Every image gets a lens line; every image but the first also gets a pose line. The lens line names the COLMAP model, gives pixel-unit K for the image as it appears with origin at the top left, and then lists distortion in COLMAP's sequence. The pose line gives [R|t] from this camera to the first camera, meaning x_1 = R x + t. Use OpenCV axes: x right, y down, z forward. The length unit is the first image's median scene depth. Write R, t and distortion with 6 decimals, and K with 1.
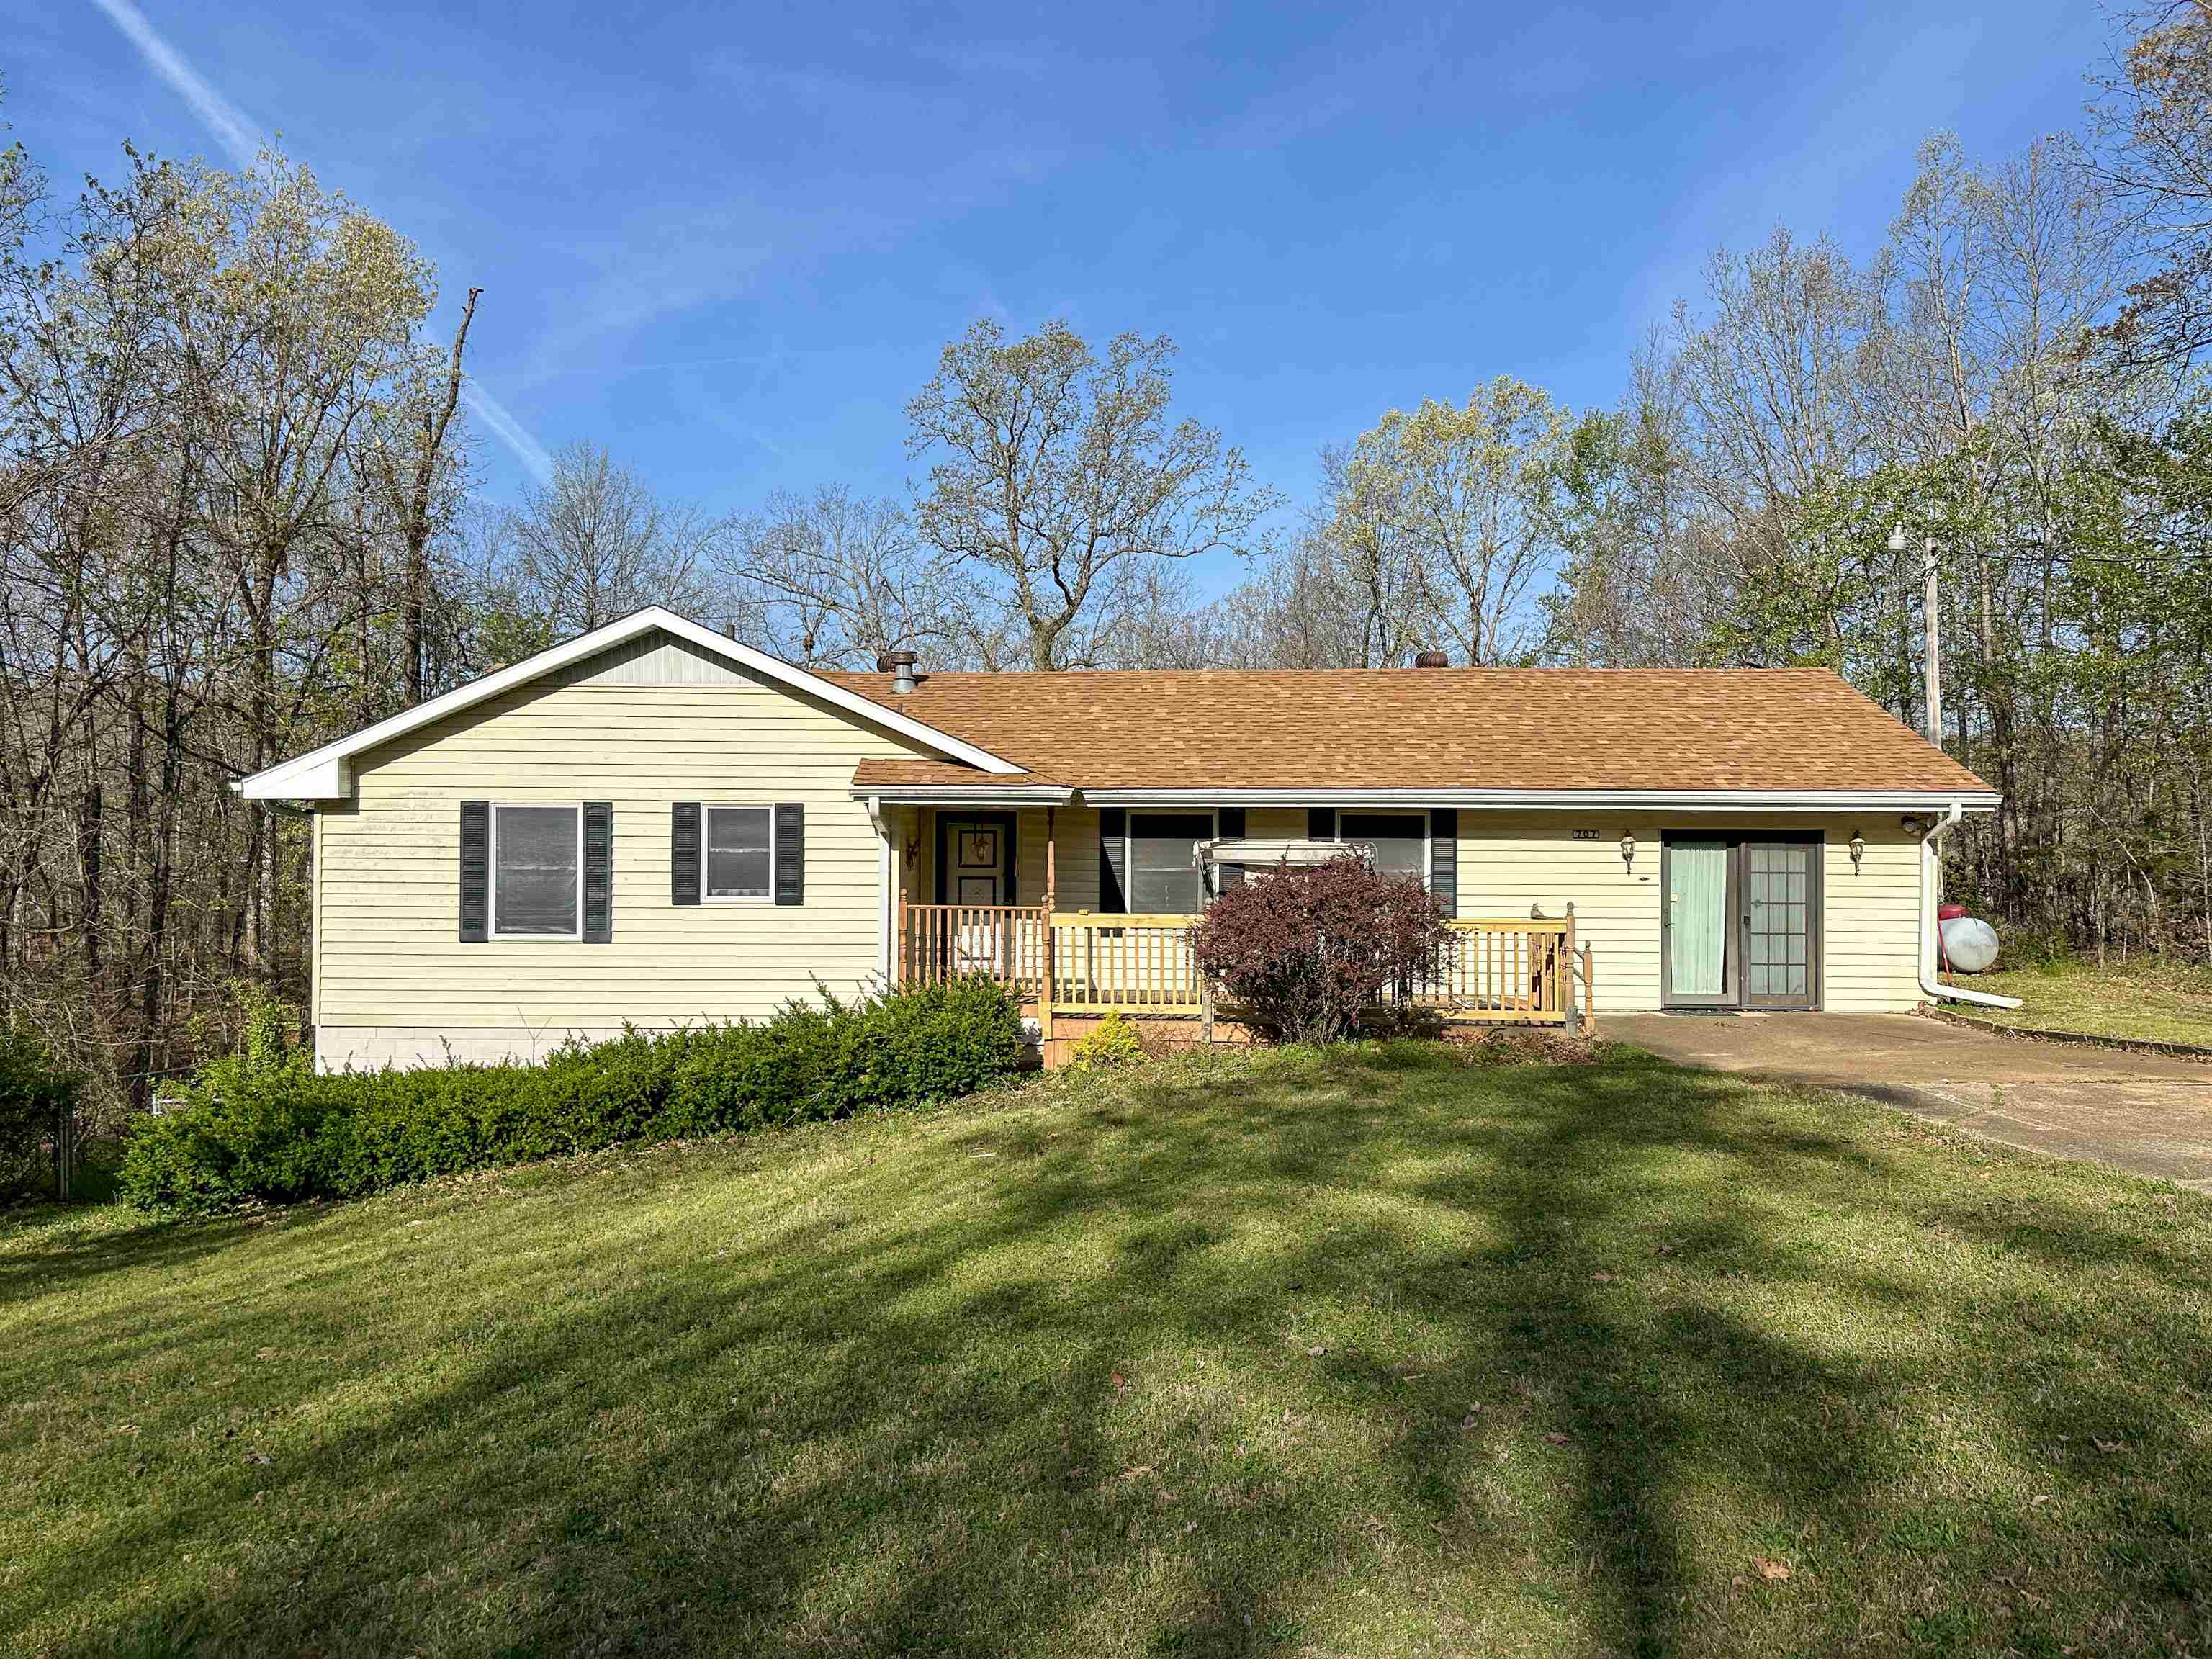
lens RADIAL K [[1552.5, 0, 1110.4], [0, 1552.5, 829.5], [0, 0, 1]] dist [0.031931, -0.015453]
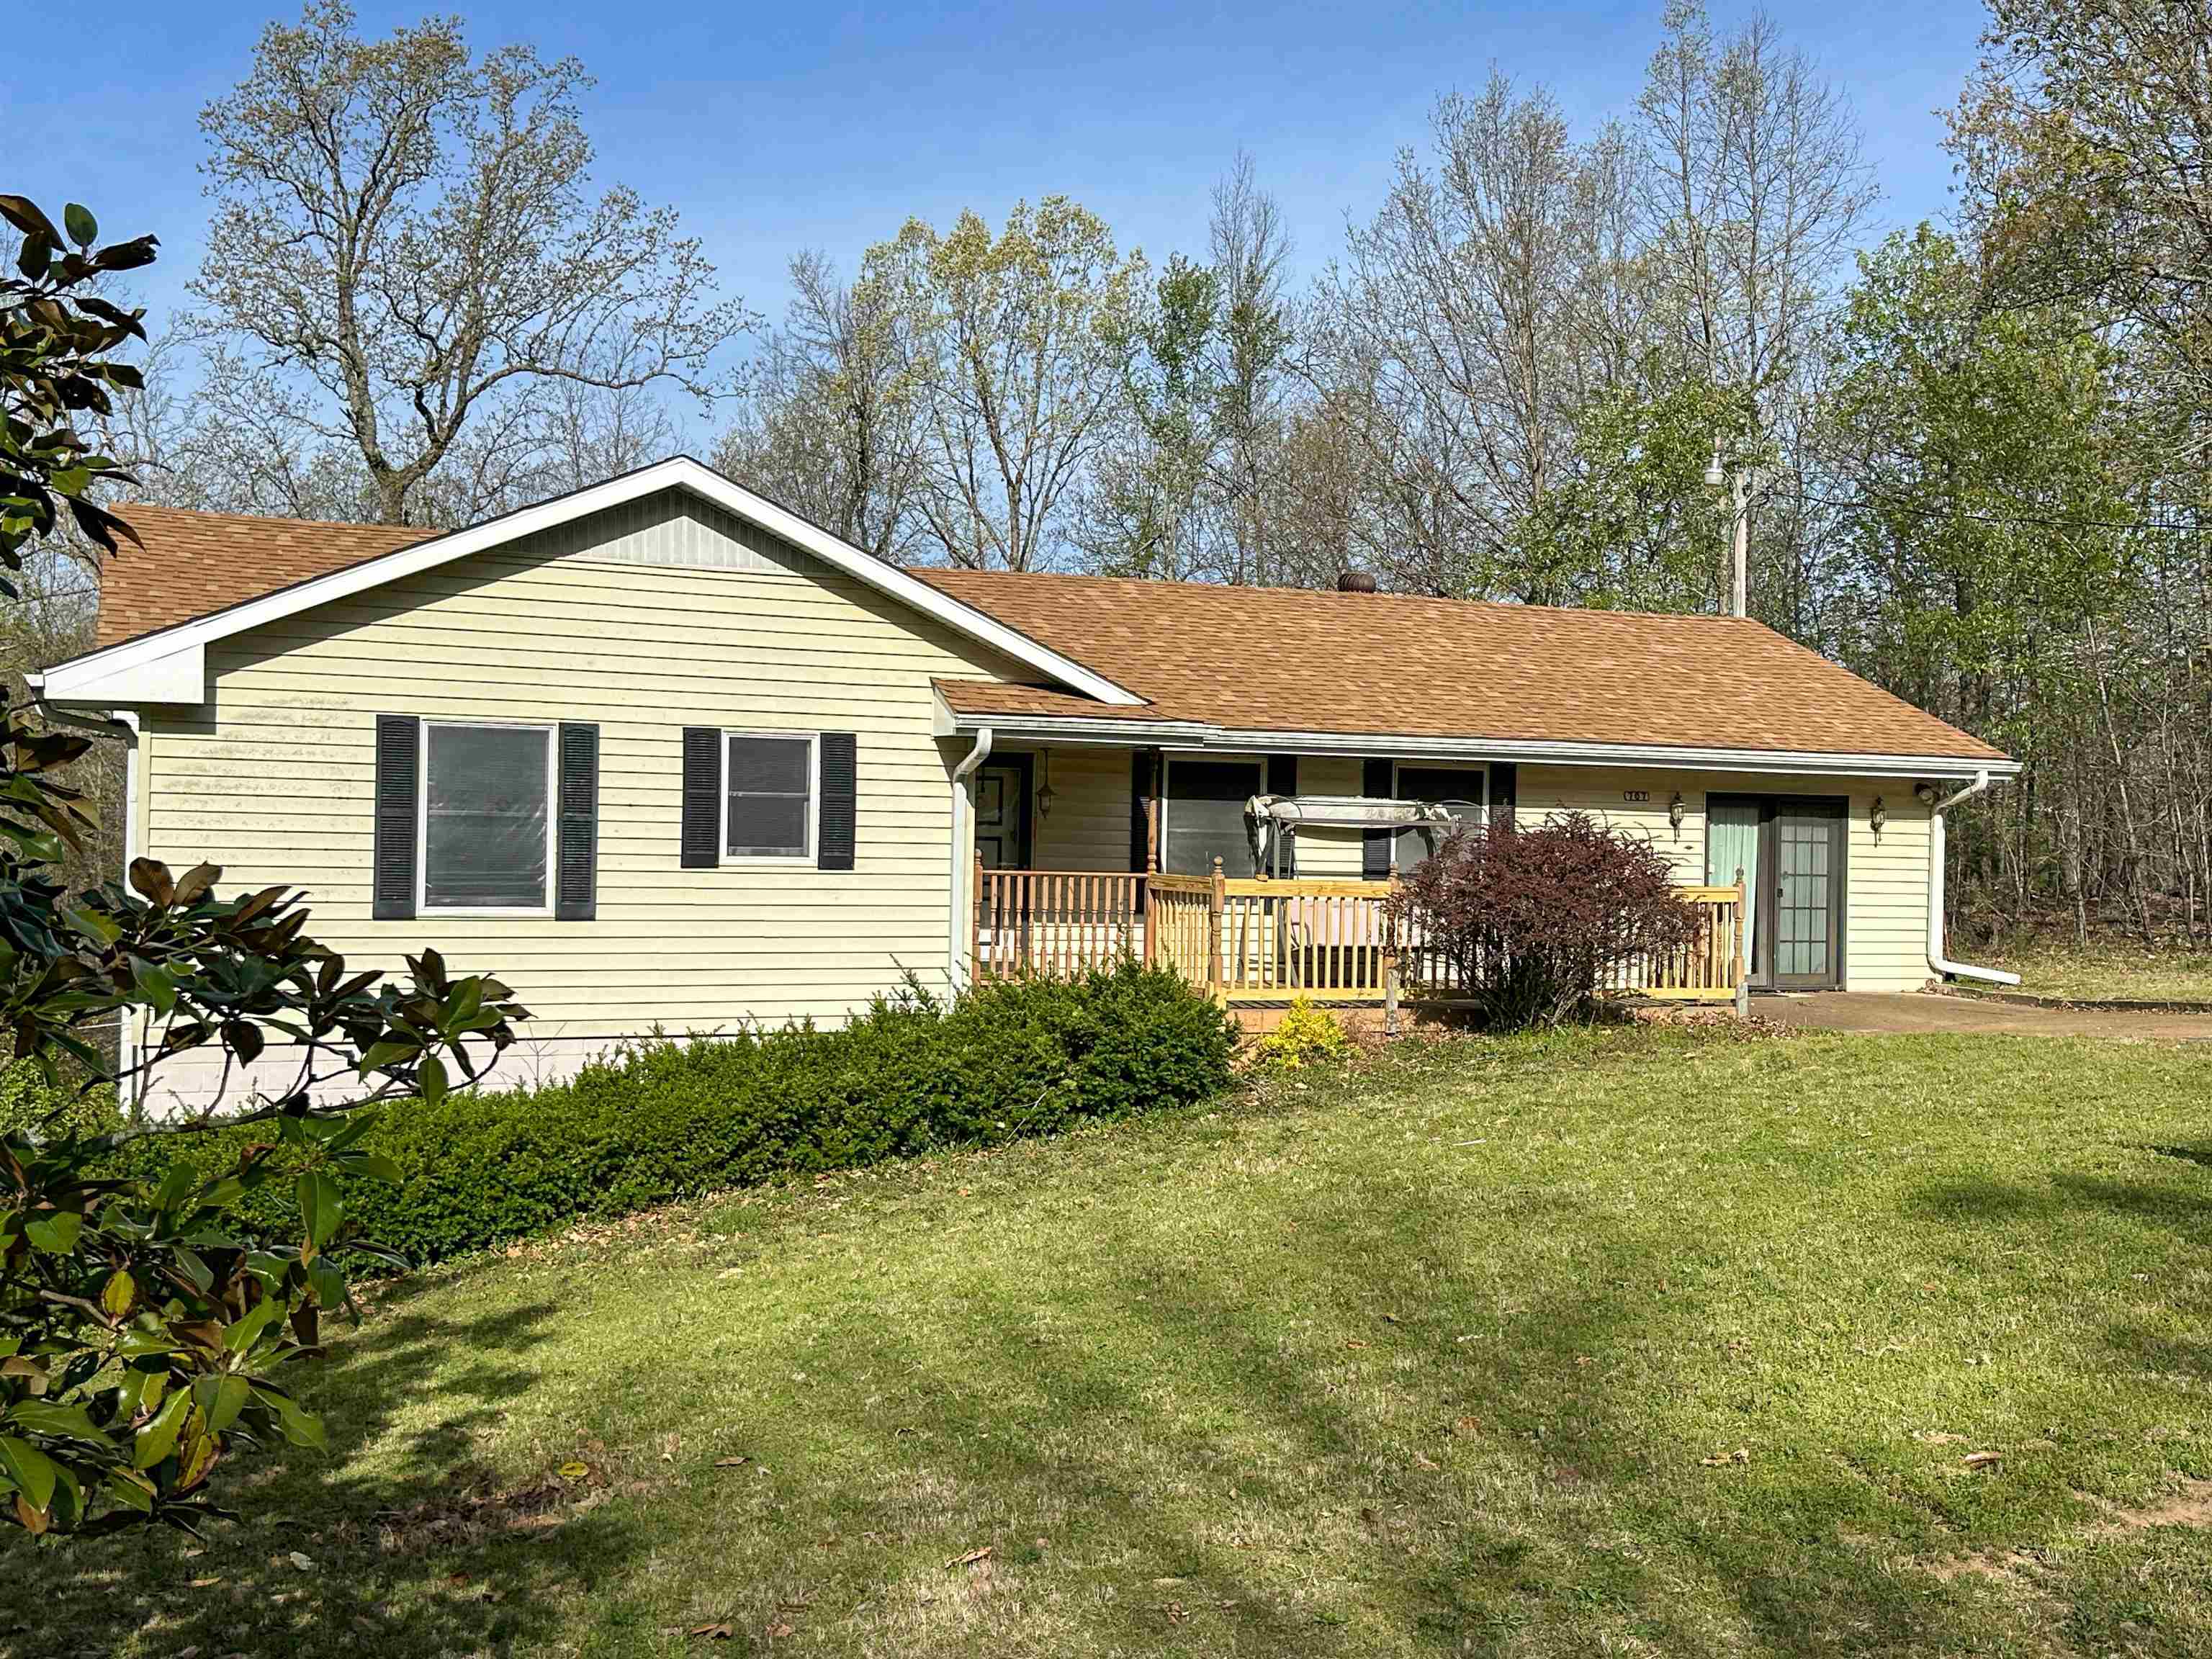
lens RADIAL K [[2263.0, 0, 1119.1], [0, 2263.0, 825.0], [0, 0, 1]] dist [0.022260, 0.000000]
pose [[0.909216, 0.014348, 0.416078, -0.534257], [-0.020337, 0.999744, 0.009966, 0.013716], [-0.415828, -0.017523, 0.909274, -0.048043]]
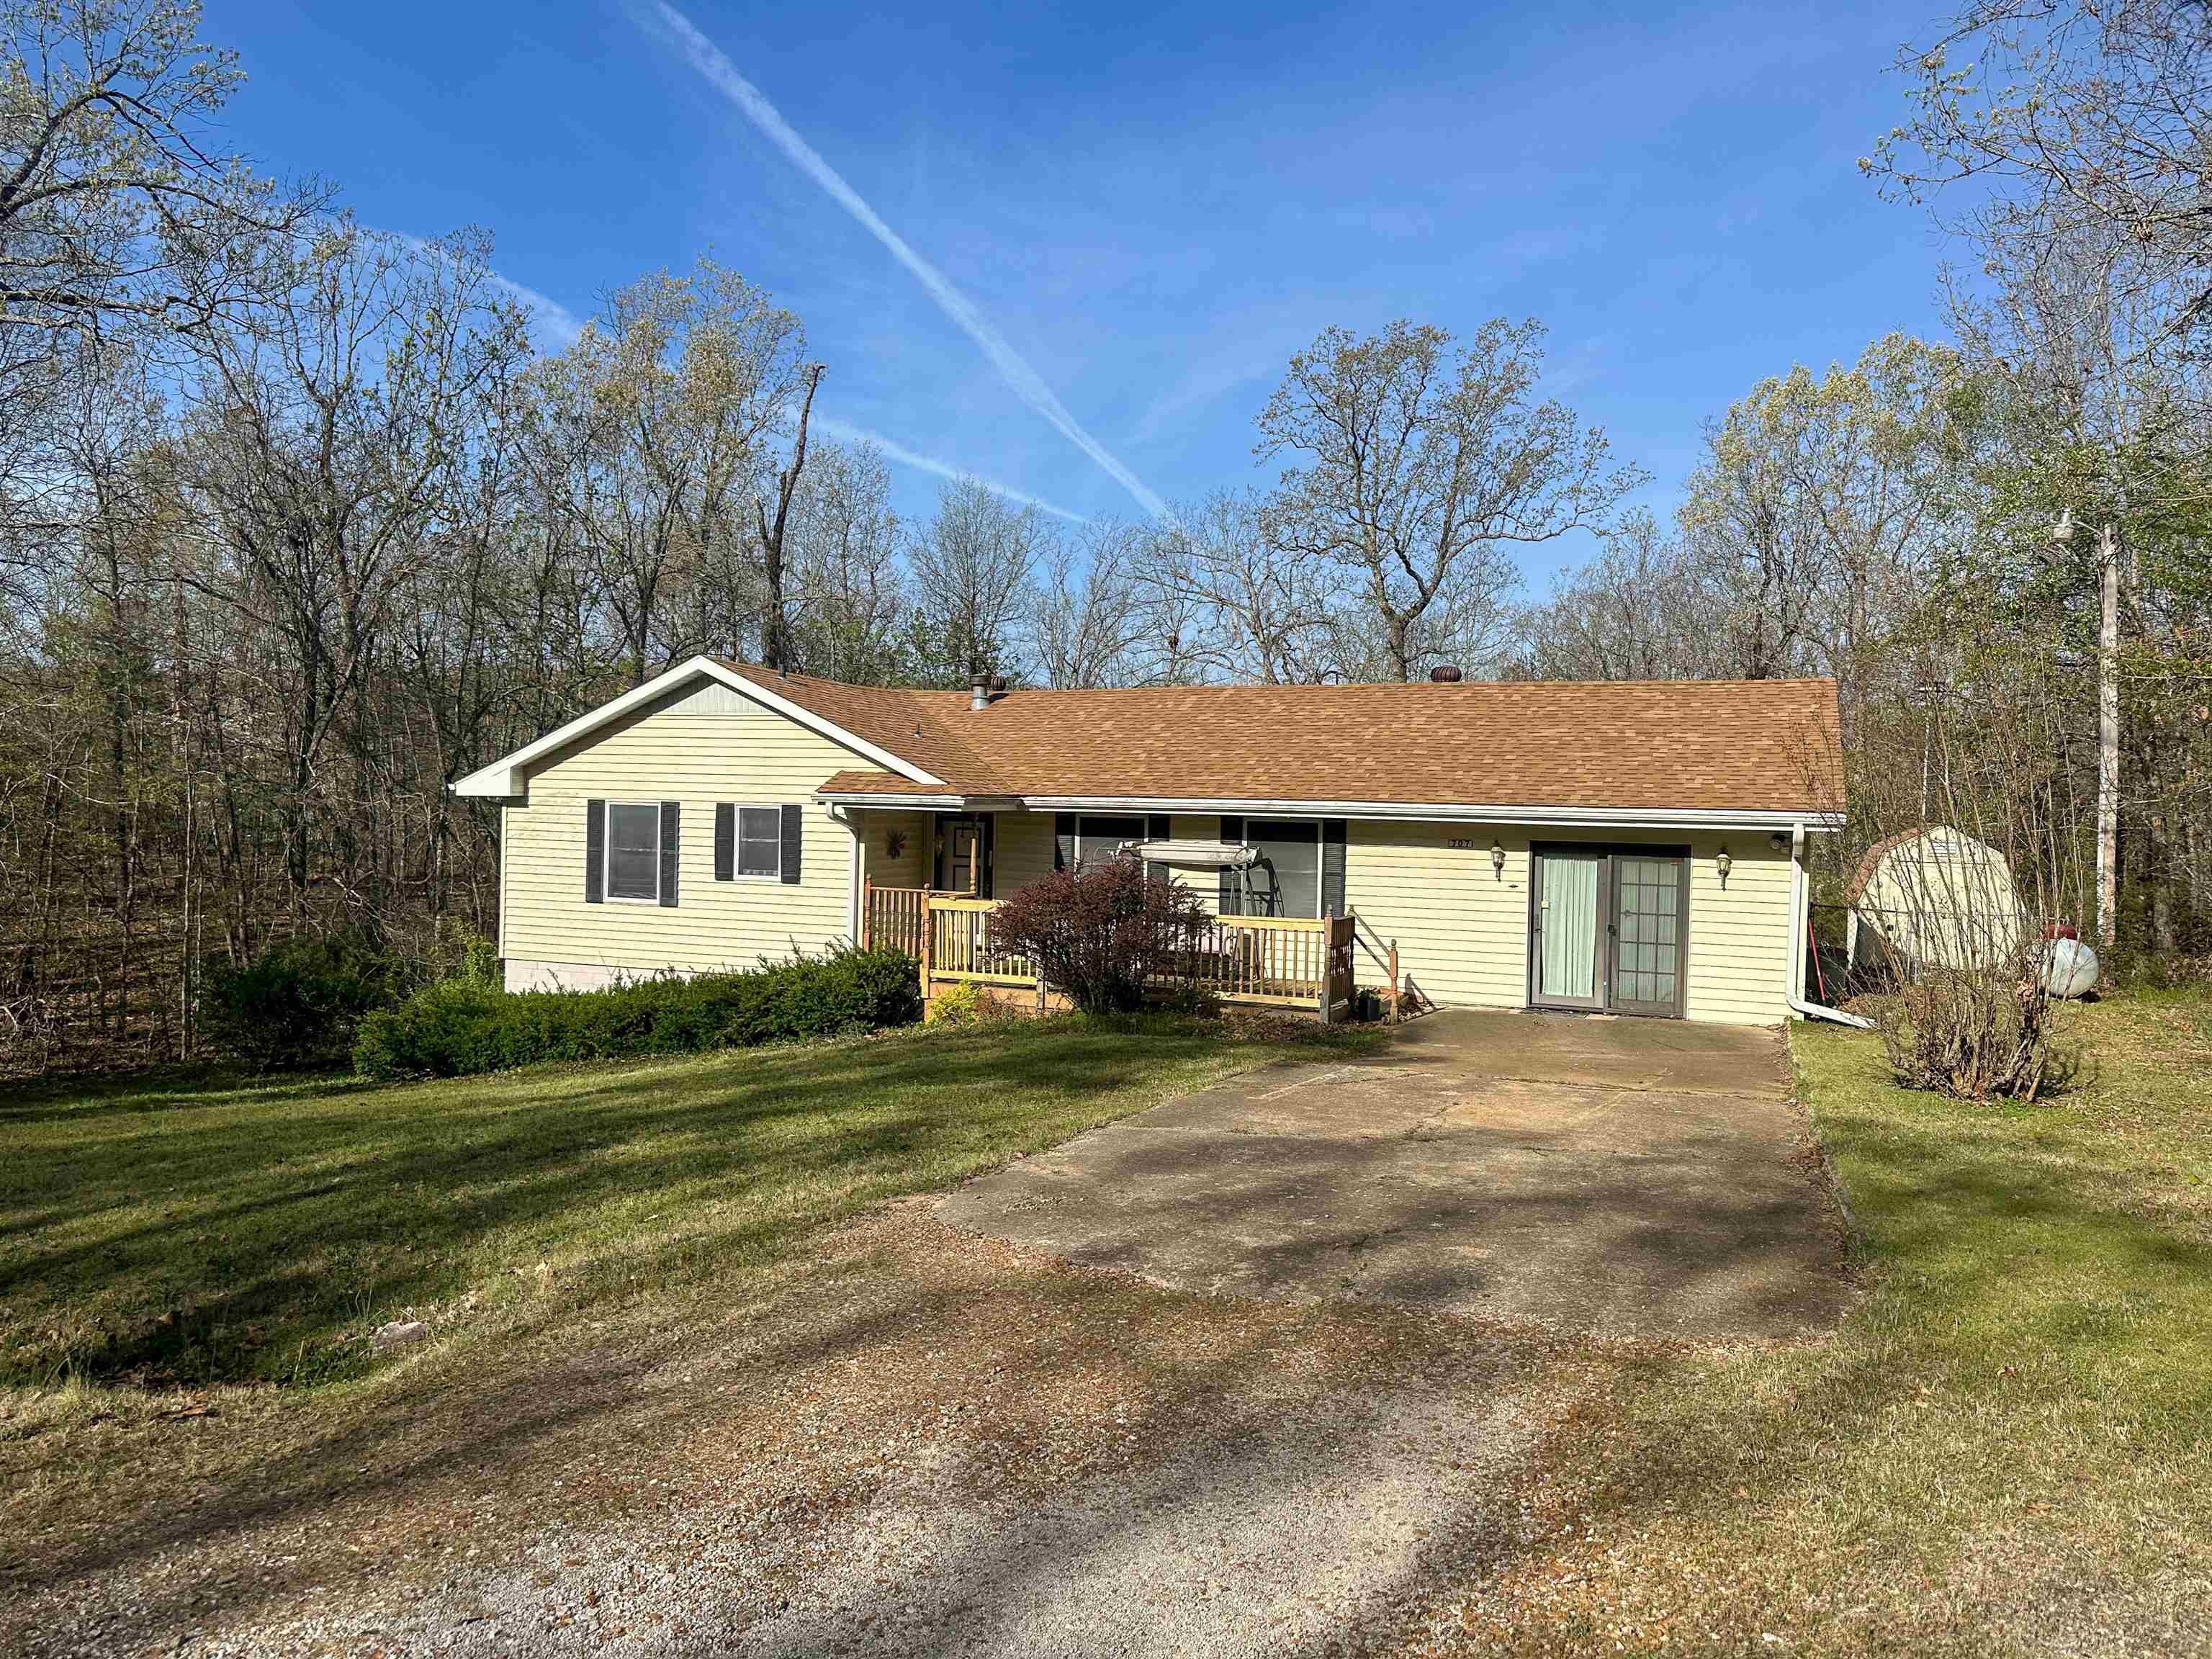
lens RADIAL K [[1552.5, 0, 1110.9], [0, 1552.5, 832.1], [0, 0, 1]] dist [0.031931, -0.015453]
pose [[0.931282, 0.022734, -0.363588, 0.508072], [-0.015307, 0.999611, 0.023296, -0.028281], [0.363976, -0.016129, 0.931268, -0.105776]]
